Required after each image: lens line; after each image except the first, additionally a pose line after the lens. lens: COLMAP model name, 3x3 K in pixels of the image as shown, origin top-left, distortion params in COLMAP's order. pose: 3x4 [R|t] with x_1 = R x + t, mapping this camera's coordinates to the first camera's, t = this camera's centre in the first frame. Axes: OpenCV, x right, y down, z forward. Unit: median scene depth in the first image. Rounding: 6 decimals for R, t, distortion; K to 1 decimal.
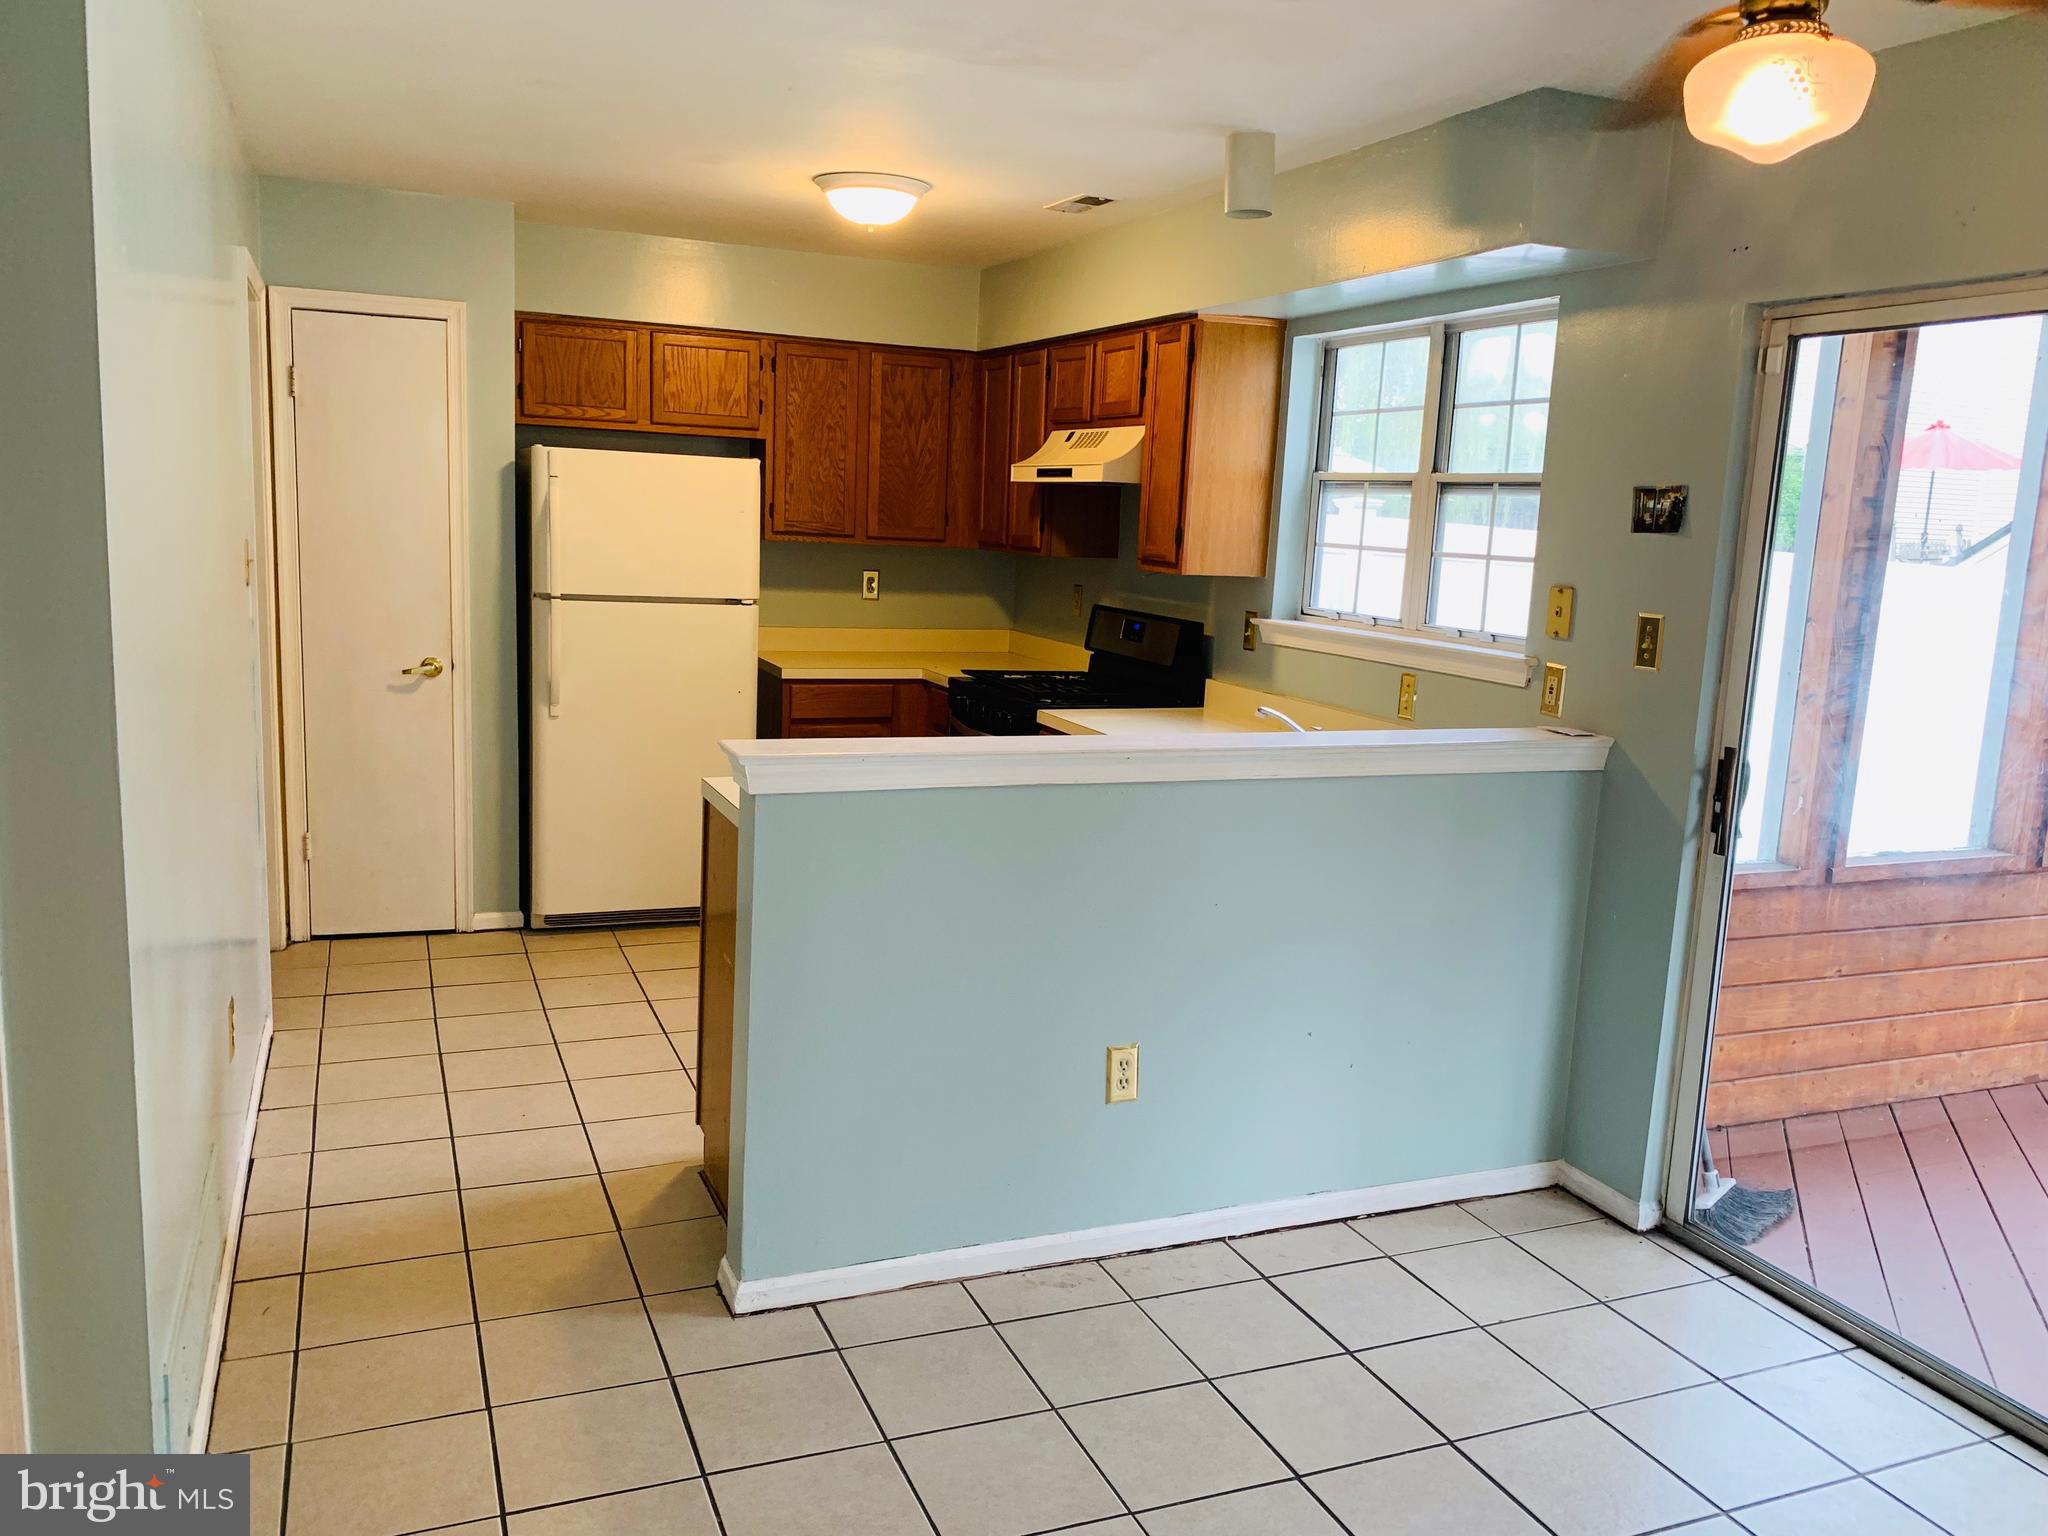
lens RADIAL K [[1565.7, 0, 1016.5], [0, 1565.7, 752.2], [0, 0, 1]] dist [0.152701, -0.363789]
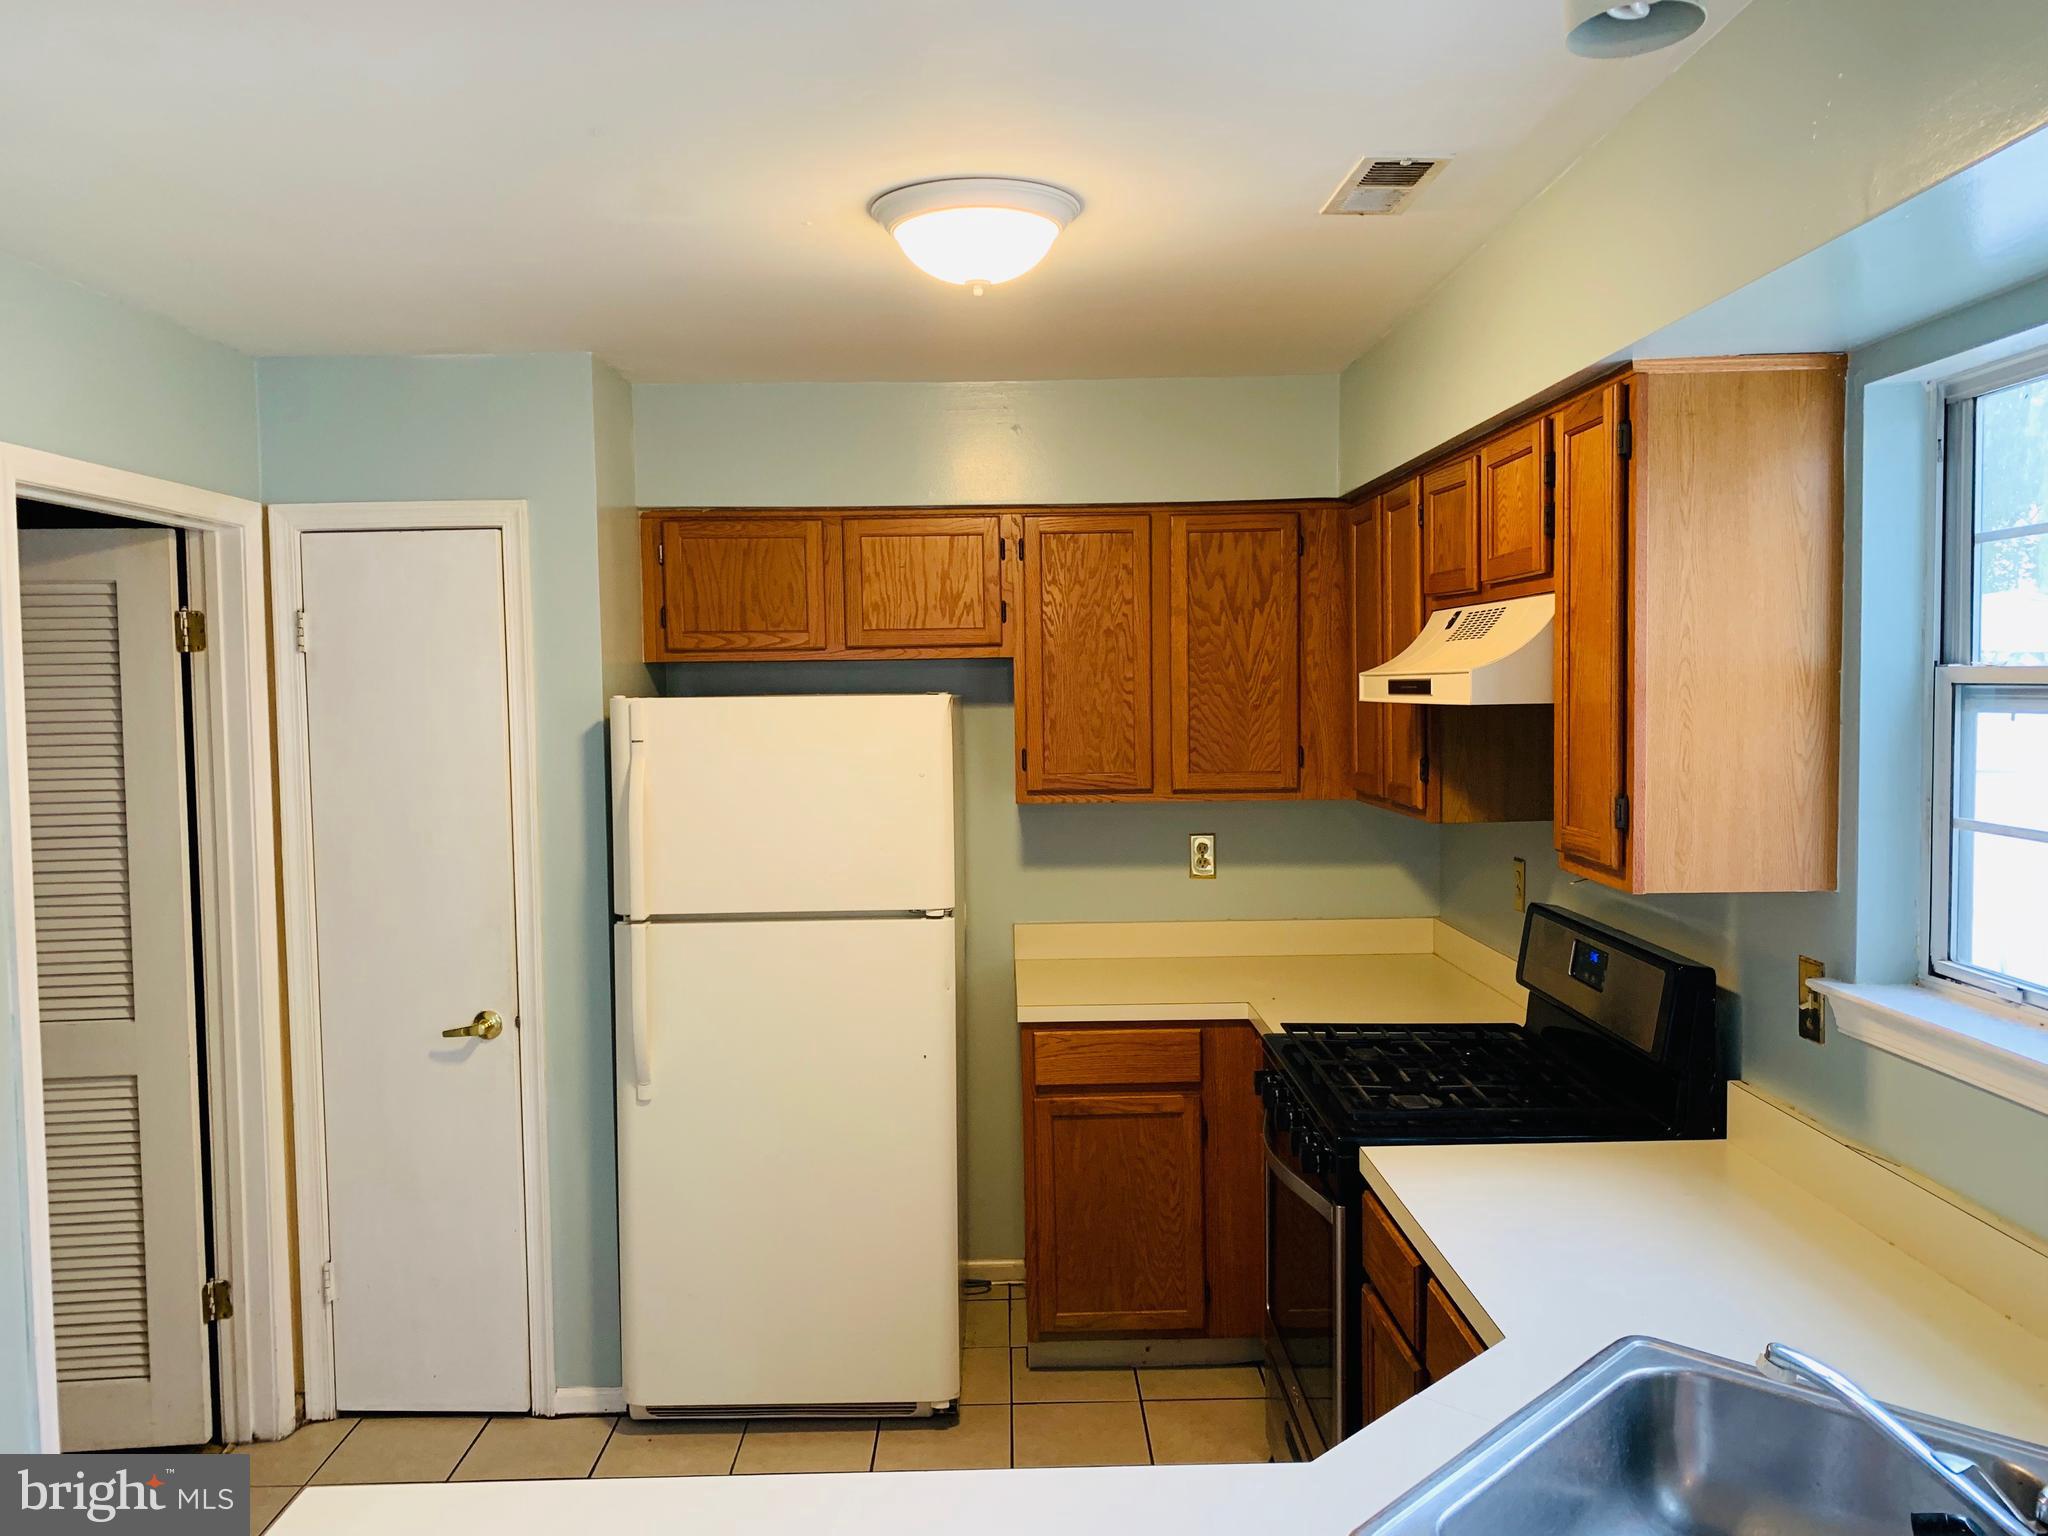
lens RADIAL K [[1556.2, 0, 1016.5], [0, 1556.2, 765.0], [0, 0, 1]] dist [0.076631, -0.107644]
pose [[0.928580, -0.040371, -0.368929, 0.095118], [0.000019, 0.994071, -0.108730, -0.087094], [0.371131, 0.100958, 0.923076, 0.424973]]
